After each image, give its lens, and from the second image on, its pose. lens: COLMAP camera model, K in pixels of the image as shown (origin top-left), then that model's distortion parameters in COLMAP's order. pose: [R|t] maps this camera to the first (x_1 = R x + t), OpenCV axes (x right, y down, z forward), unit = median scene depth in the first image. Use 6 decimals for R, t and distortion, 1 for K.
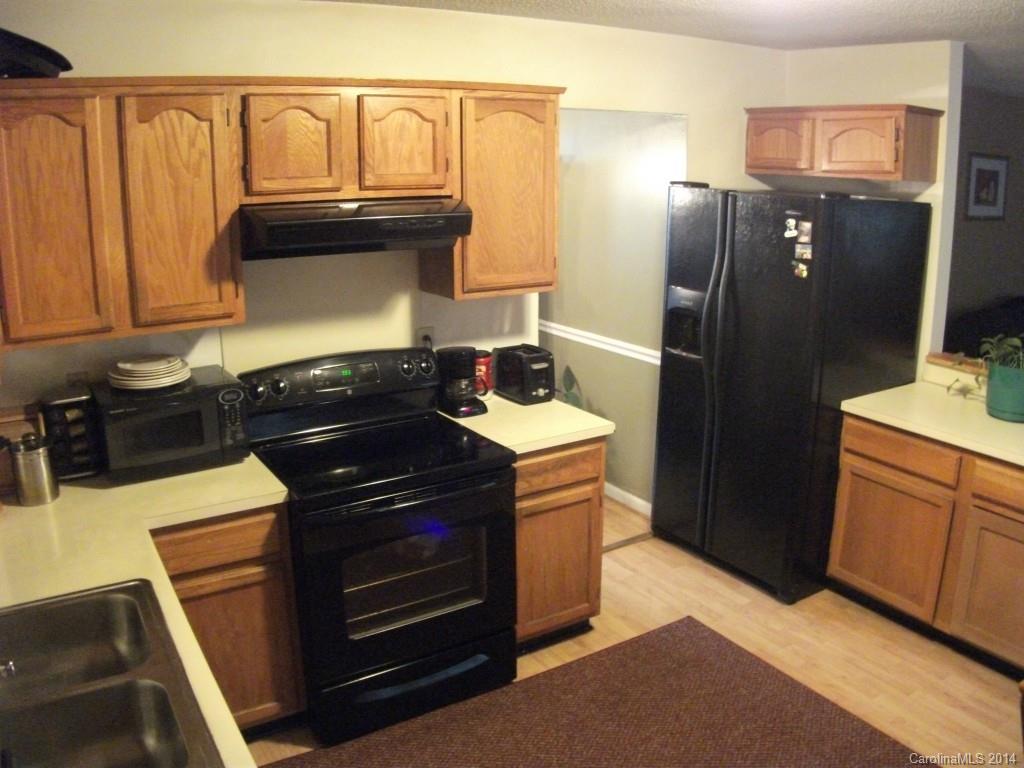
lens RADIAL K [[852.0, 0, 512.0], [0, 852.0, 384.0], [0, 0, 1]] dist [-0.209078, 0.045798]
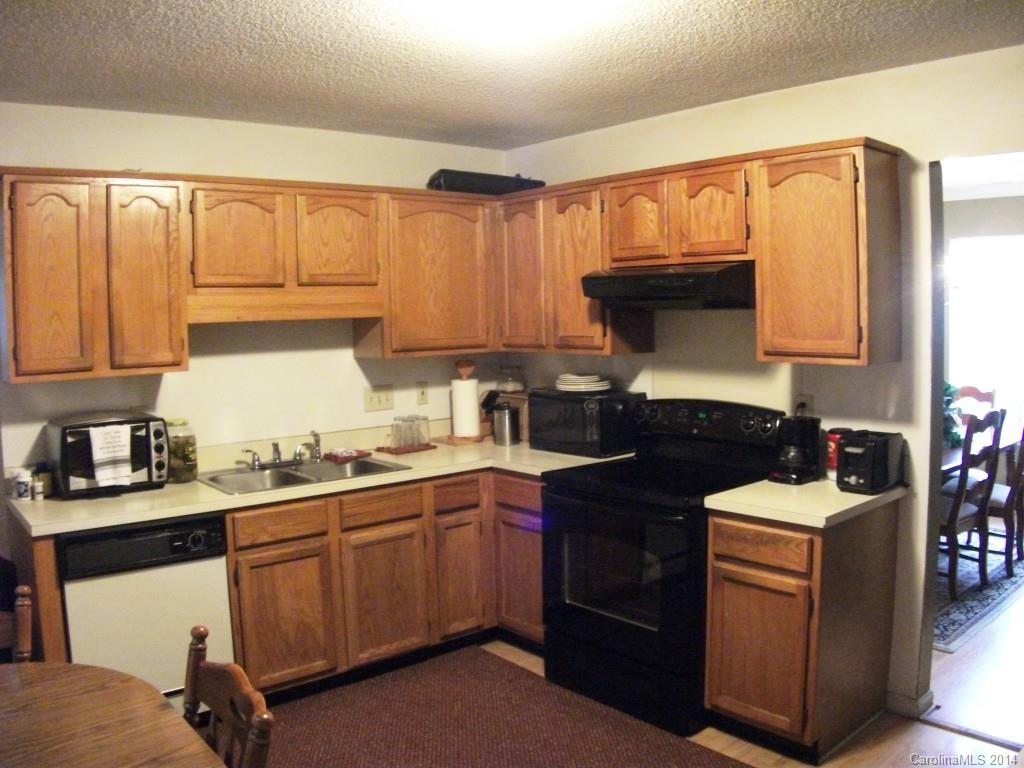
lens RADIAL K [[852.0, 0, 512.0], [0, 852.0, 384.0], [0, 0, 1]] dist [-0.209078, 0.045798]
pose [[0.153297, 0.092026, -0.983886, 0.976119], [-0.225666, 0.972605, 0.055810, -0.066132], [0.962068, 0.213474, 0.169865, 0.596876]]
